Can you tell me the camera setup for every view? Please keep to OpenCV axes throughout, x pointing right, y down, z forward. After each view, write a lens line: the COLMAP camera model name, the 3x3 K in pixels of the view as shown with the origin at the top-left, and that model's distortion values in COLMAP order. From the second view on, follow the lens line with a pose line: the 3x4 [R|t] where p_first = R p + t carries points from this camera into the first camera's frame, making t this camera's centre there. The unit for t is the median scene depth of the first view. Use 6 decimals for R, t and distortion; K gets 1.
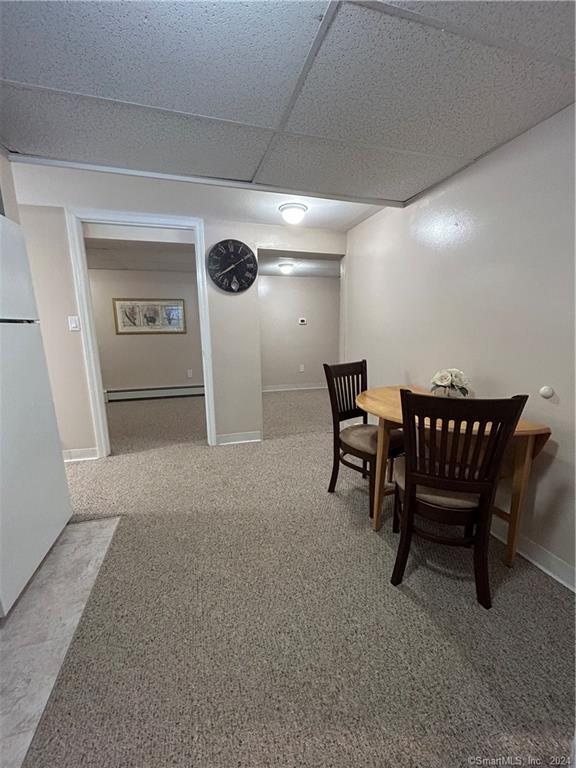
lens RADIAL K [[308.1, 0, 288.9], [0, 308.1, 382.9], [0, 0, 1]] dist [-0.000161, 0.000121]
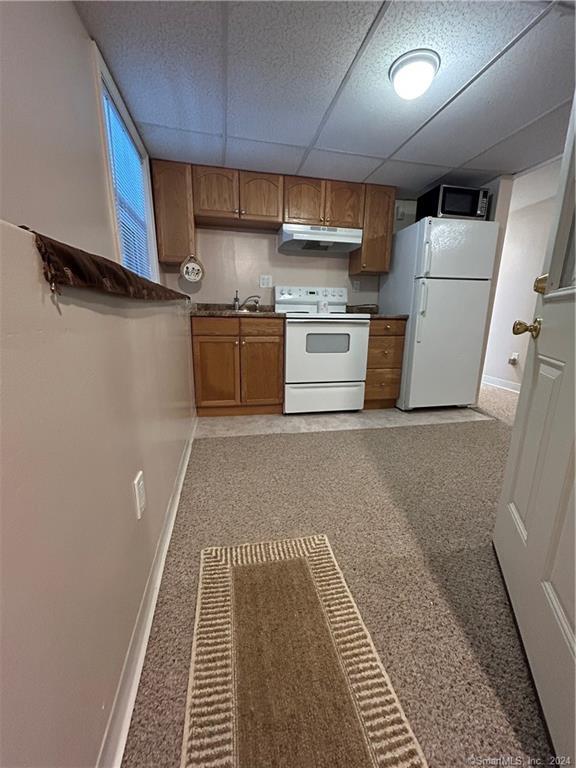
lens RADIAL K [[308.1, 0, 288.0], [0, 308.1, 384.0], [0, 0, 1]] dist [-0.000161, 0.000121]
pose [[-0.093764, 0.231454, -0.968317, 1.087015], [-0.199166, 0.948581, 0.246022, 0.156551], [0.975470, 0.215924, -0.042845, 0.130347]]
